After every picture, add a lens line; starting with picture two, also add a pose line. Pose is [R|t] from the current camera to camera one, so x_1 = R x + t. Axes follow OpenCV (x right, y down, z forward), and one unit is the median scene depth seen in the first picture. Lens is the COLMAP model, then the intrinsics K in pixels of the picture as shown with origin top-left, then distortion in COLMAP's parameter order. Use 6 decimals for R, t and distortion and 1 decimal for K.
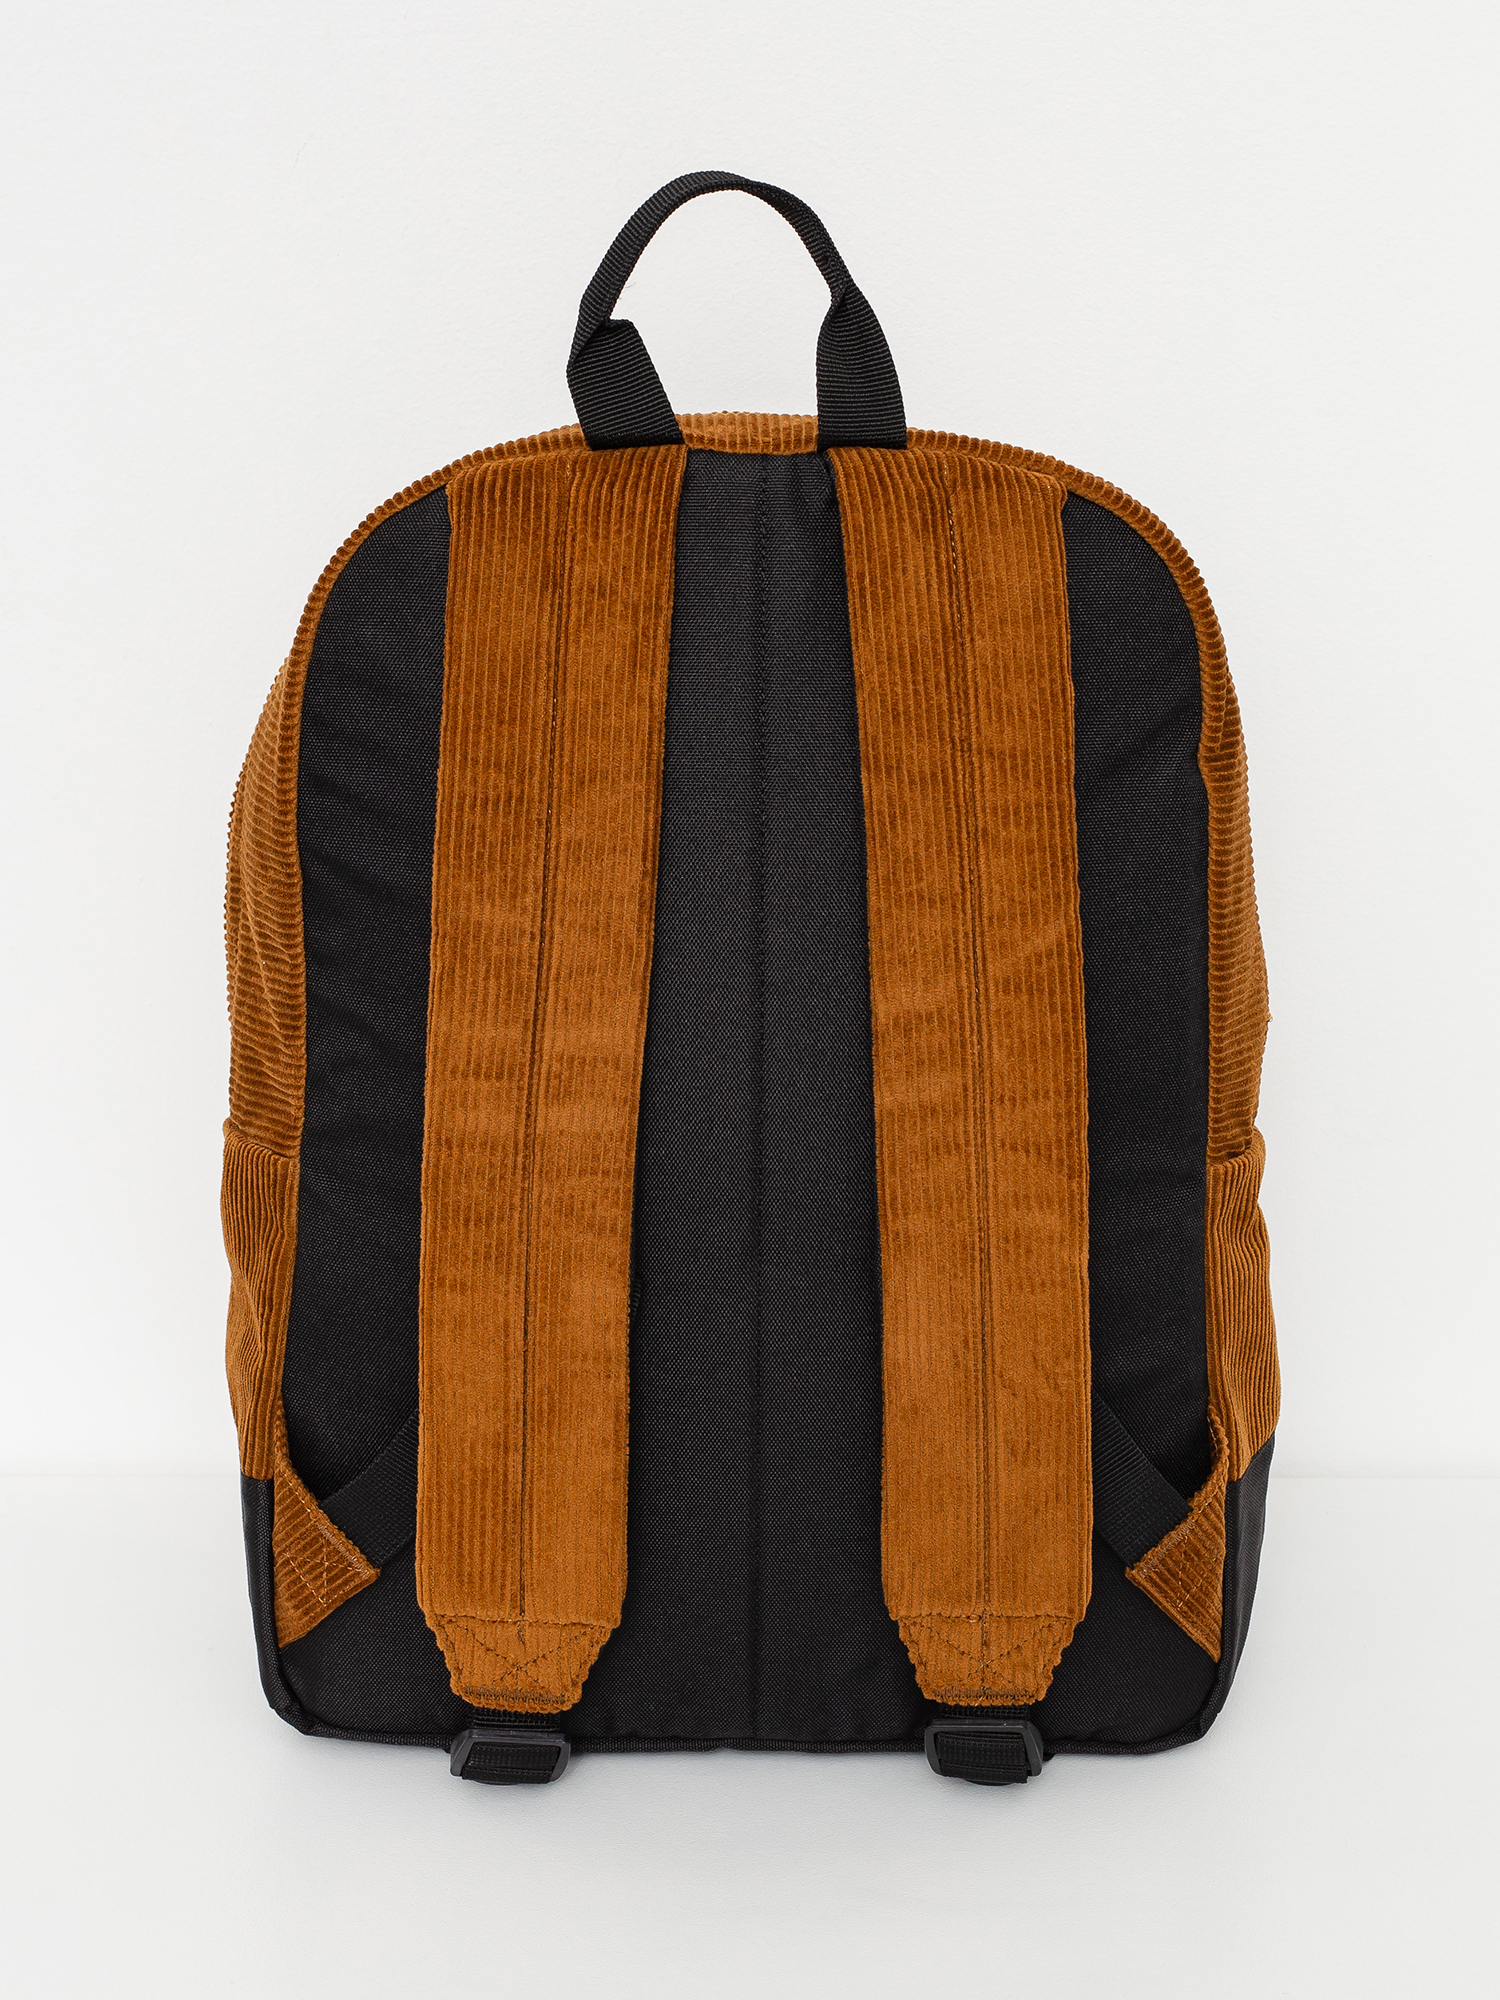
lens RADIAL K [[2804.3, 0, 748.3], [0, 2804.3, 1001.4], [0, 0, 1]] dist [-0.021040, 0.000000]
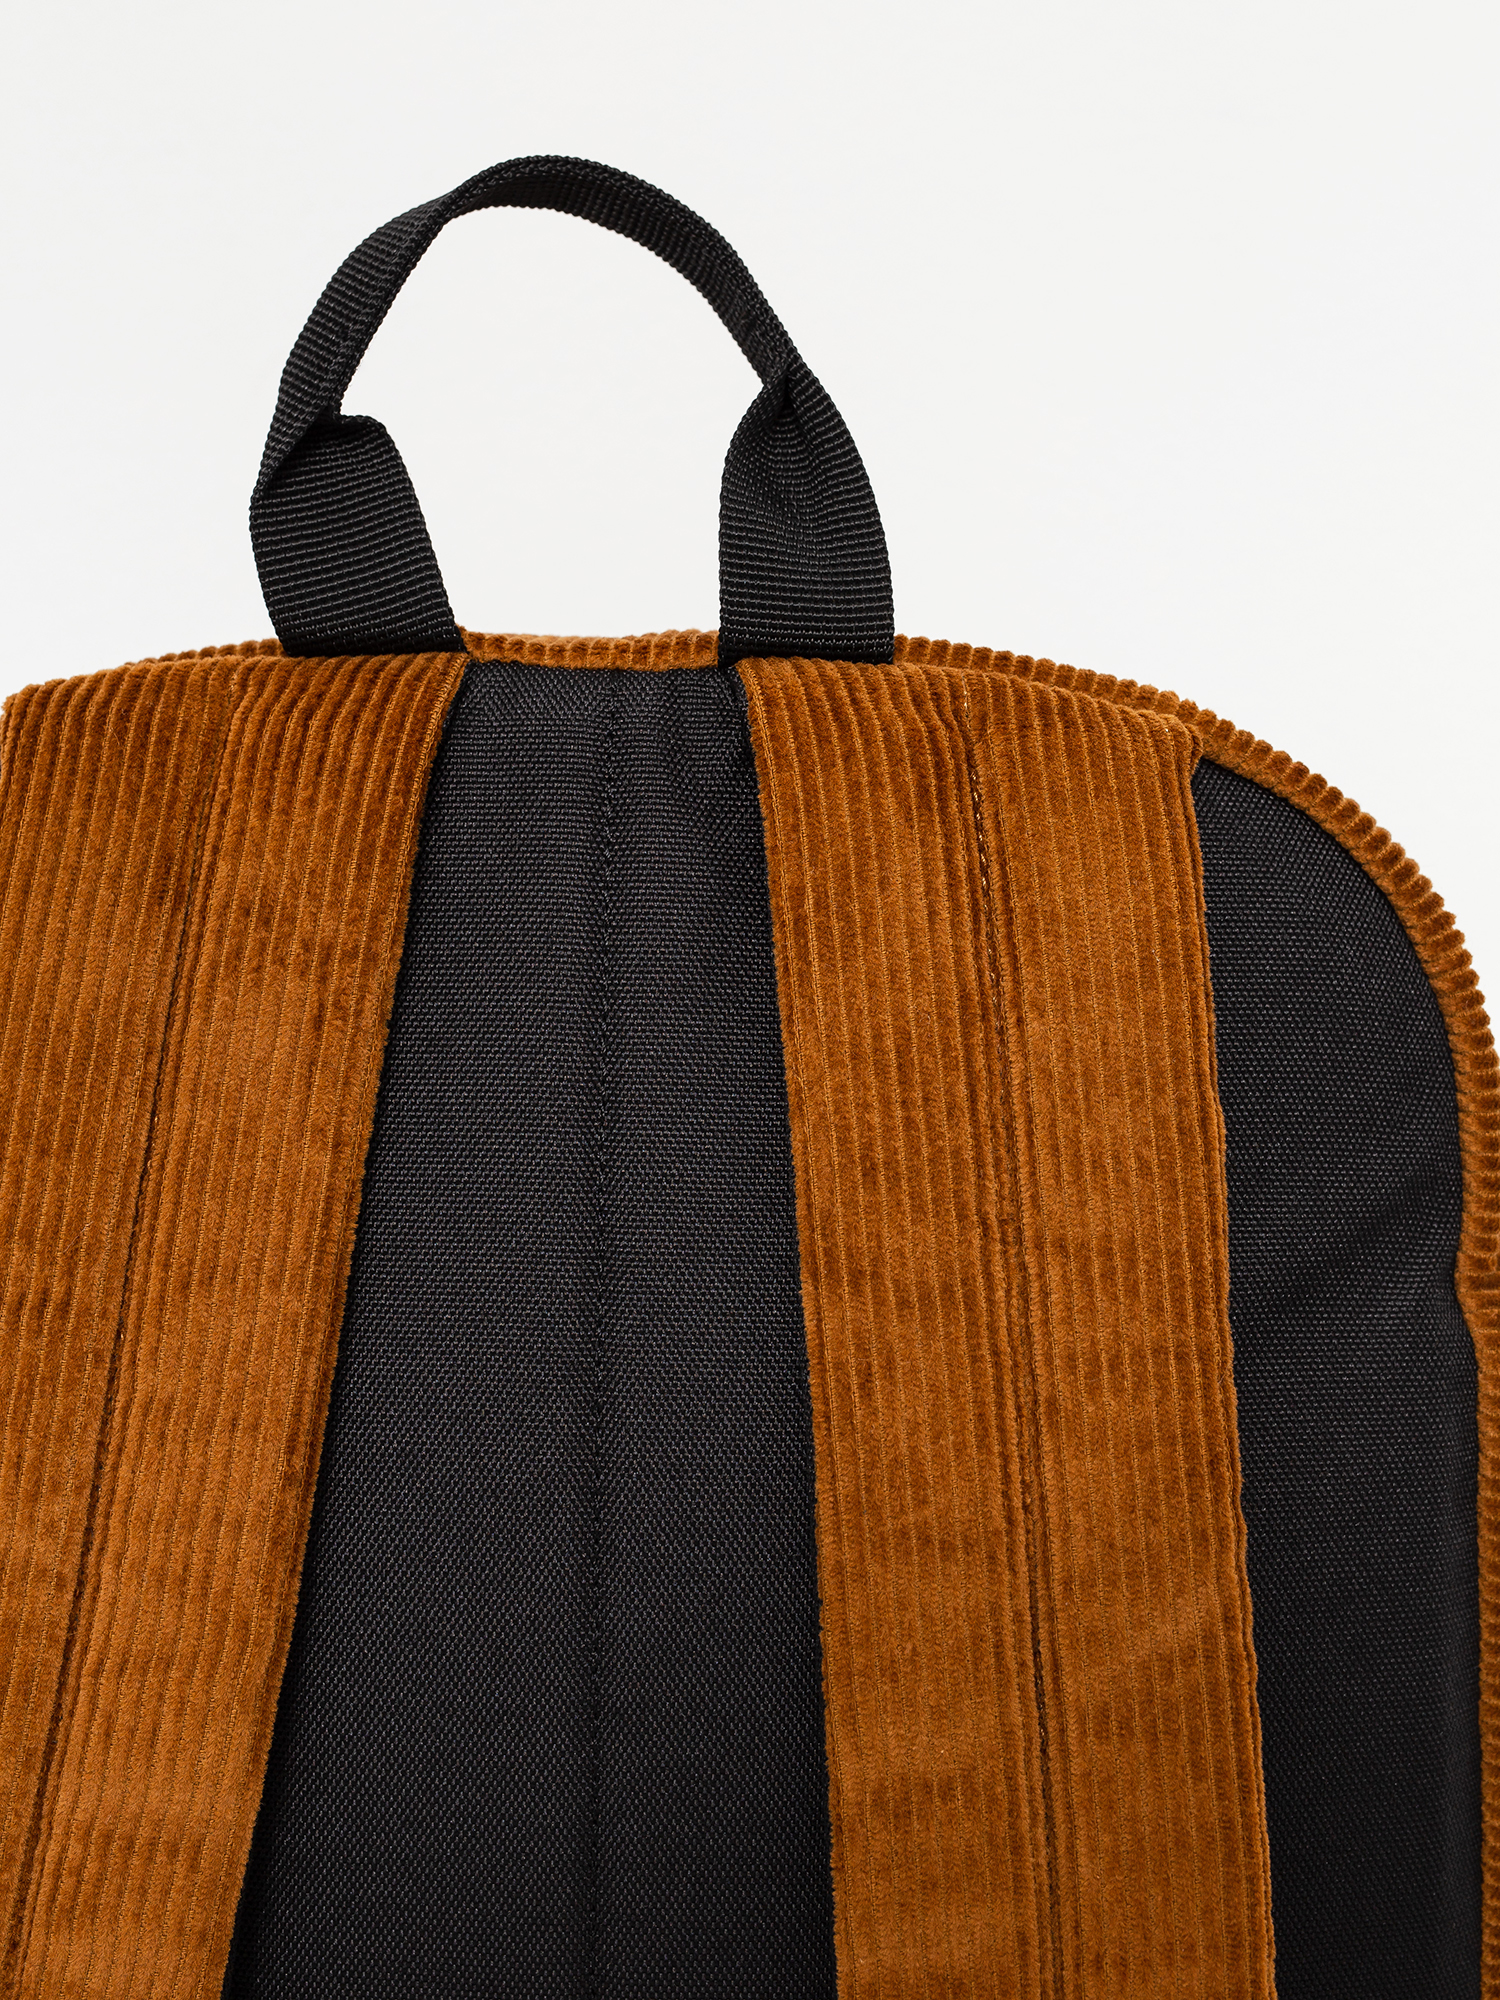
lens RADIAL K [[2804.3, 0, 835.7], [0, 2804.3, 985.9], [0, 0, 1]] dist [-0.021040, 0.000000]
pose [[0.999812, 0.000722, -0.019400, 0.055958], [-0.005289, 0.971638, -0.236412, -0.015256], [0.018679, 0.236470, 0.971459, 0.502828]]
